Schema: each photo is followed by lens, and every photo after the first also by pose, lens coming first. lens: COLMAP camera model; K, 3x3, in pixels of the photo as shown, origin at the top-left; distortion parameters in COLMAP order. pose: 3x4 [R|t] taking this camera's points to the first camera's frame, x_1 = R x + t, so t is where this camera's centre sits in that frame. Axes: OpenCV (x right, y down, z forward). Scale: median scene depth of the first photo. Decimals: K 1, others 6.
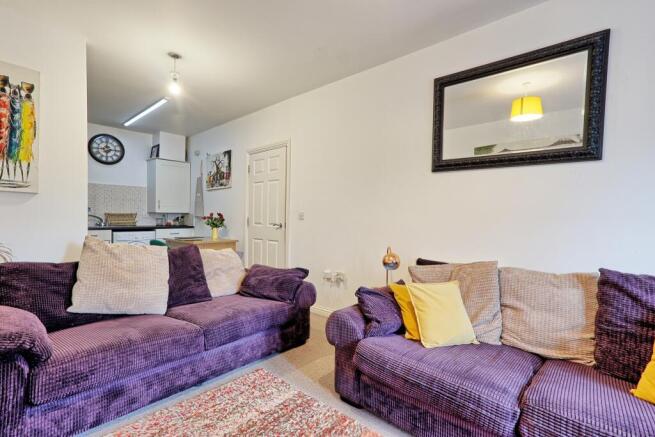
lens RADIAL K [[305.3, 0, 330.2], [0, 305.3, 219.8], [0, 0, 1]] dist [-0.039171, 0.046687]
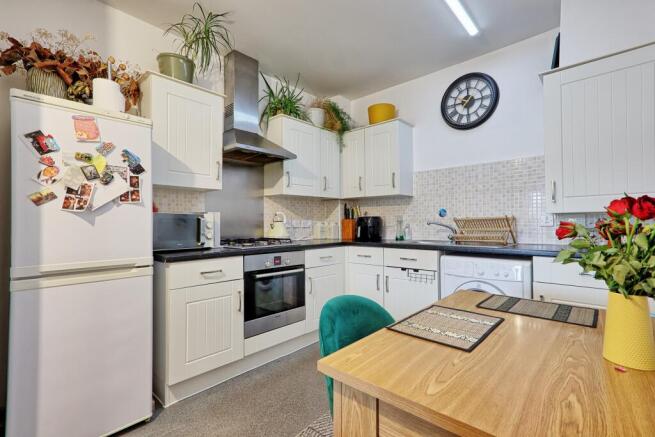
lens RADIAL K [[305.3, 0, 330.2], [0, 305.3, 219.8], [0, 0, 1]] dist [-0.039171, 0.046687]
pose [[0.001123, -0.023606, -0.999721, -0.192833], [0.001337, 0.999720, -0.023605, -0.006932], [0.999998, -0.001310, 0.001155, 0.737551]]
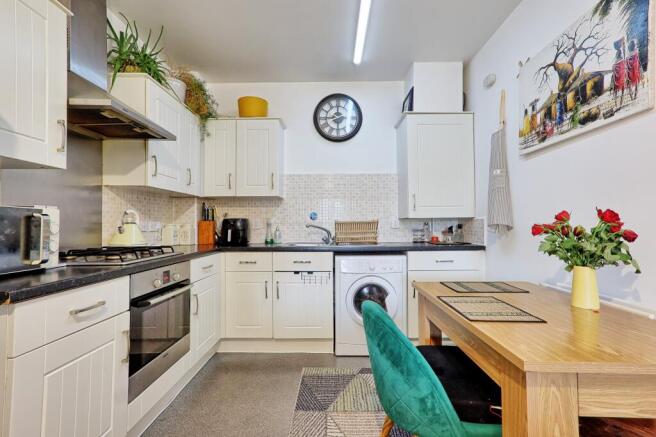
lens RADIAL K [[305.7, 0, 330.7], [0, 305.7, 219.8], [0, 0, 1]] dist [-0.039171, 0.046687]
pose [[0.663984, -0.028610, -0.747199, -0.285763], [0.009027, 0.999502, -0.030249, -0.007199], [0.747692, 0.013340, 0.663911, 0.572065]]
